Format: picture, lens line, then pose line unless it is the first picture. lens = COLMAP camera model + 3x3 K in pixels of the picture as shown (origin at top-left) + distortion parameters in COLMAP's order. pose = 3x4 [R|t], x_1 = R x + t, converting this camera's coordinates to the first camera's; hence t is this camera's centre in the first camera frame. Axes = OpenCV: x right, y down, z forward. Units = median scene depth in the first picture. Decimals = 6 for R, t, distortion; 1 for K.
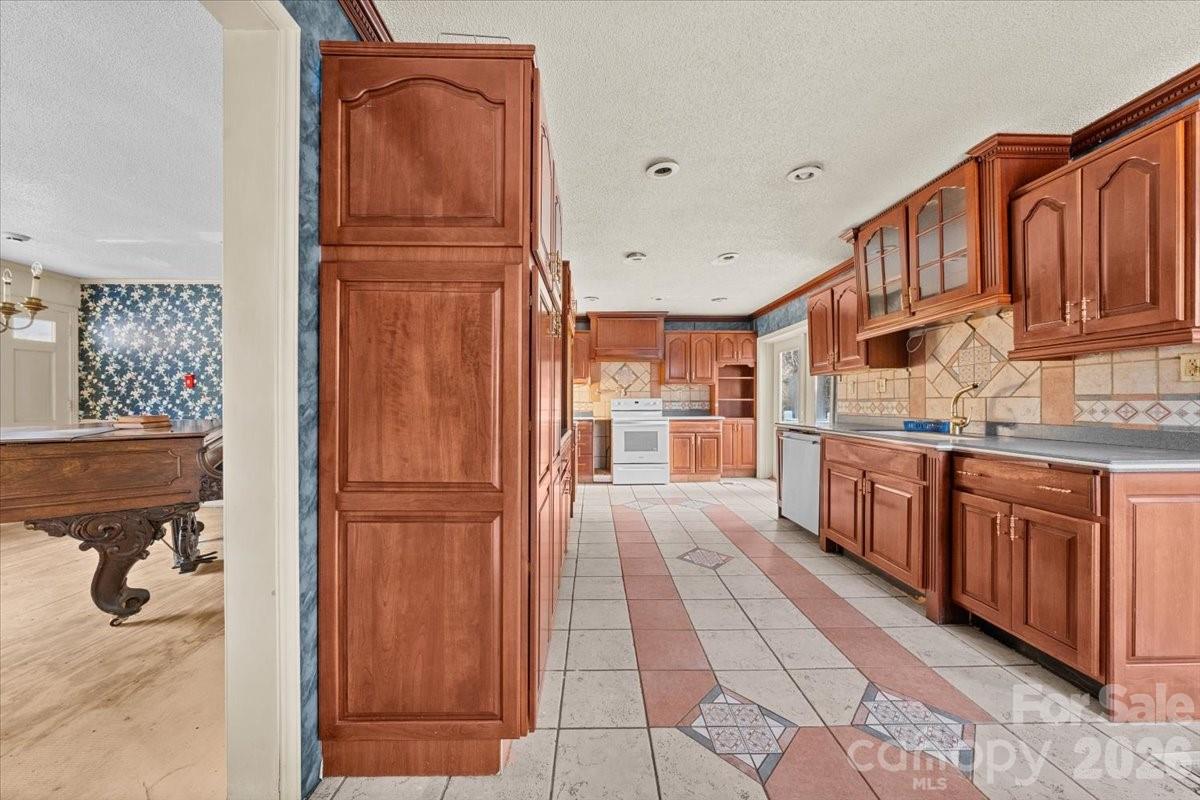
lens RADIAL K [[413.1, 0, 595.6], [0, 413.1, 405.1], [0, 0, 1]] dist [-0.000391, -0.000183]
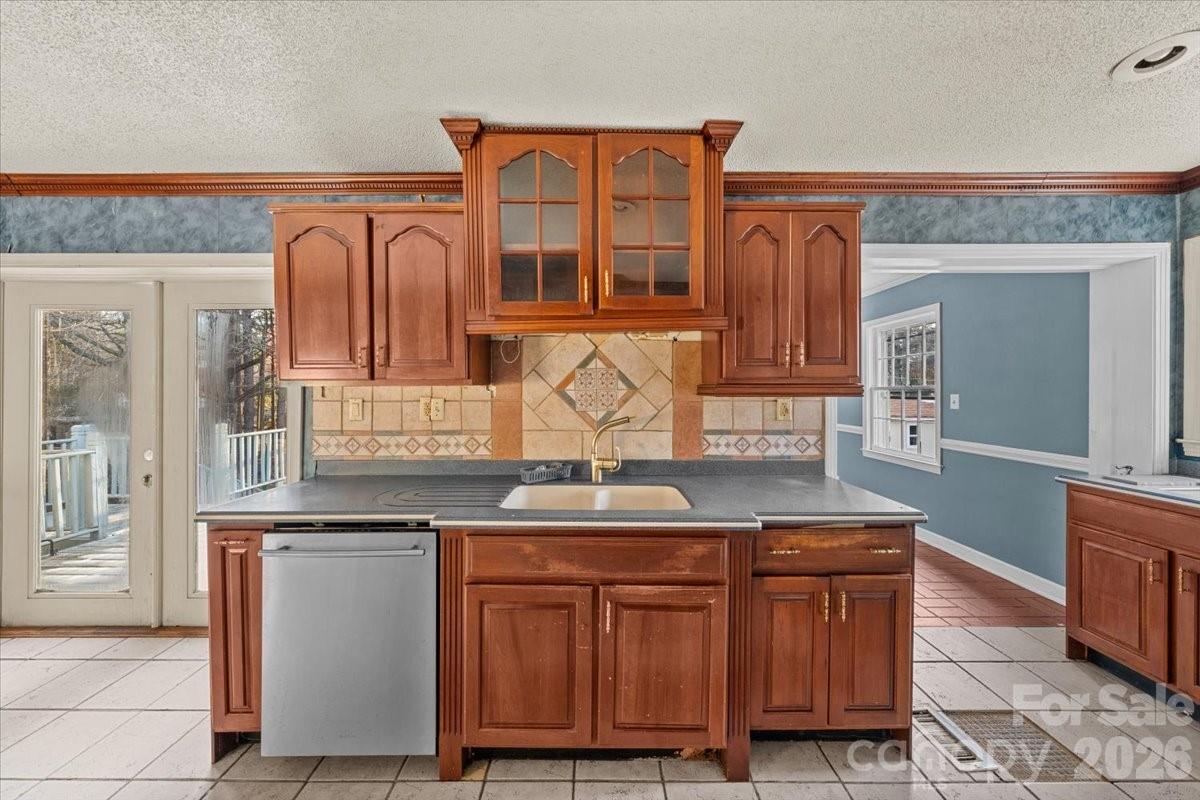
lens RADIAL K [[413.1, 0, 592.4], [0, 413.1, 391.5], [0, 0, 1]] dist [-0.000391, -0.000183]
pose [[0.015670, -0.000733, 0.999877, 0.085375], [0.005778, 0.999983, 0.000643, -0.073181], [-0.999861, 0.005768, 0.015674, 0.764355]]
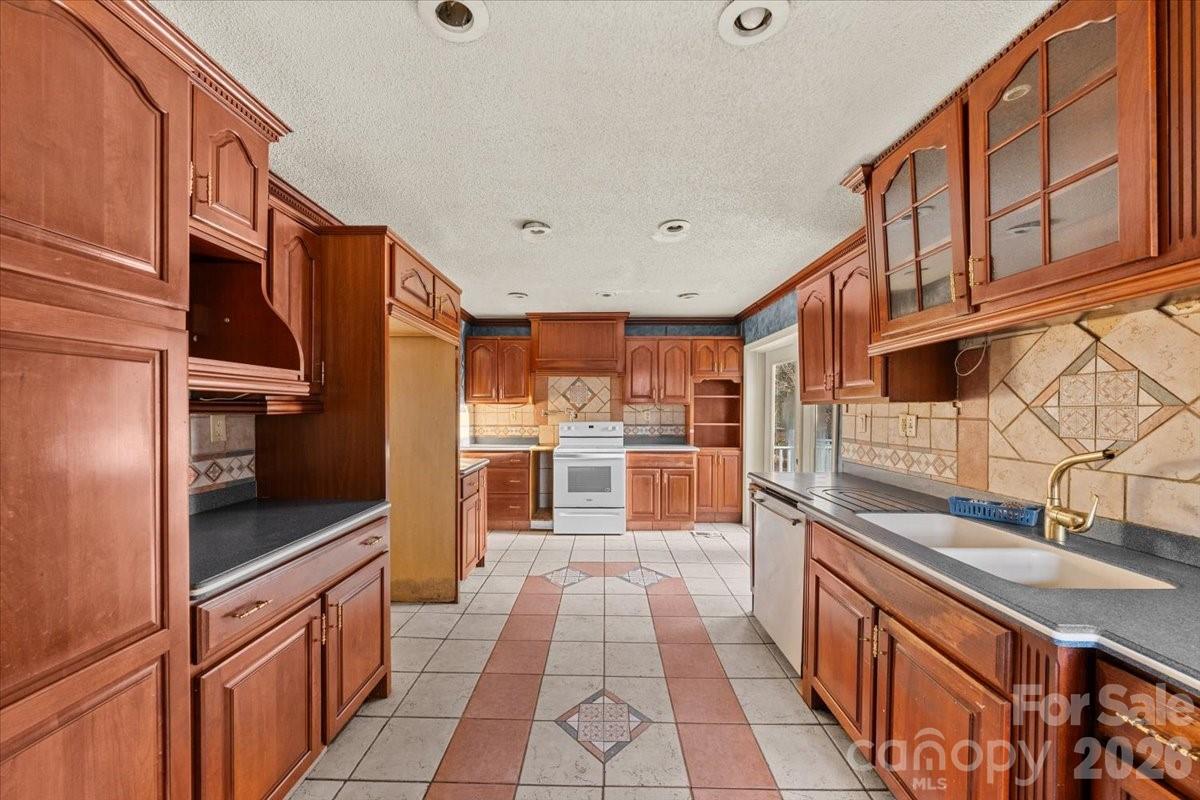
lens RADIAL K [[413.1, 0, 596.2], [0, 413.1, 412.3], [0, 0, 1]] dist [-0.000391, -0.000183]
pose [[0.999322, 0.005309, -0.036434, 0.238735], [-0.005025, 0.999956, 0.007863, -0.070583], [0.036474, -0.007675, 0.999305, 0.354598]]
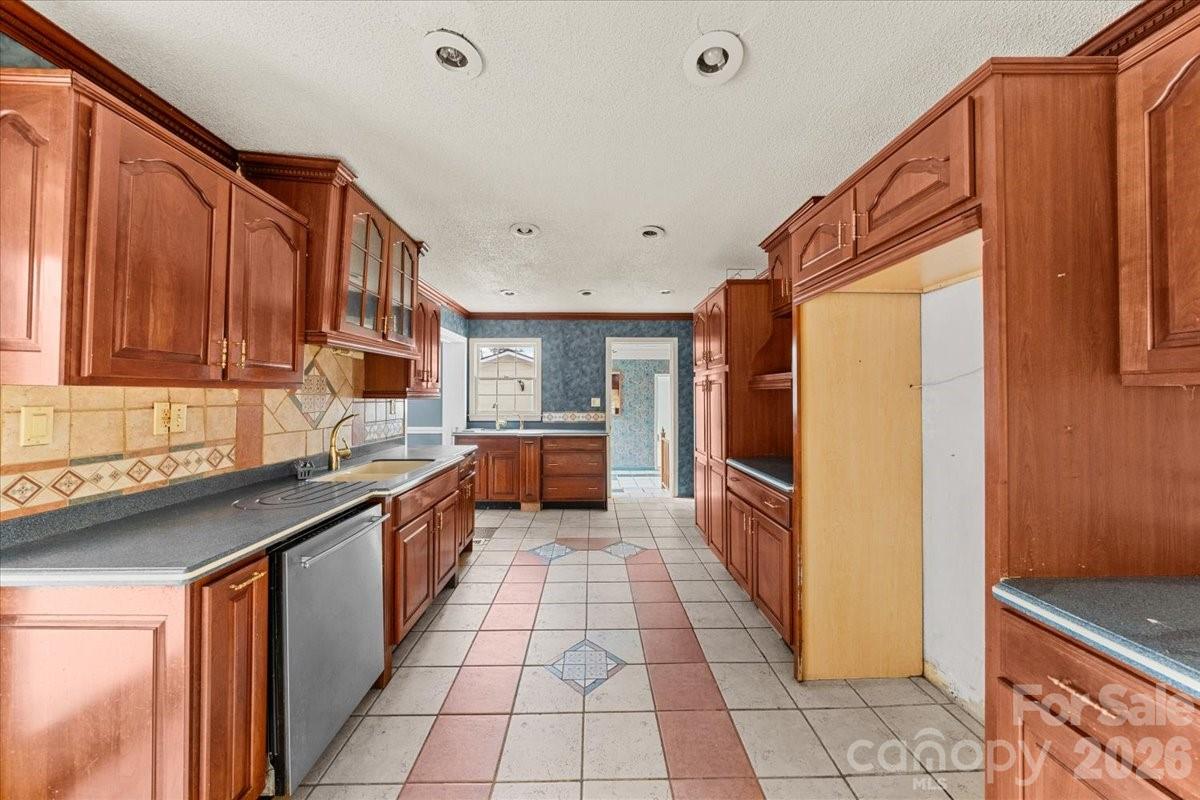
lens RADIAL K [[413.1, 0, 597.7], [0, 413.1, 389.0], [0, 0, 1]] dist [-0.000391, -0.000183]
pose [[-0.999567, 0.028931, -0.005390, 0.215731], [0.028994, 0.999507, -0.012084, -0.060976], [0.005038, -0.012235, -0.999912, 1.487086]]
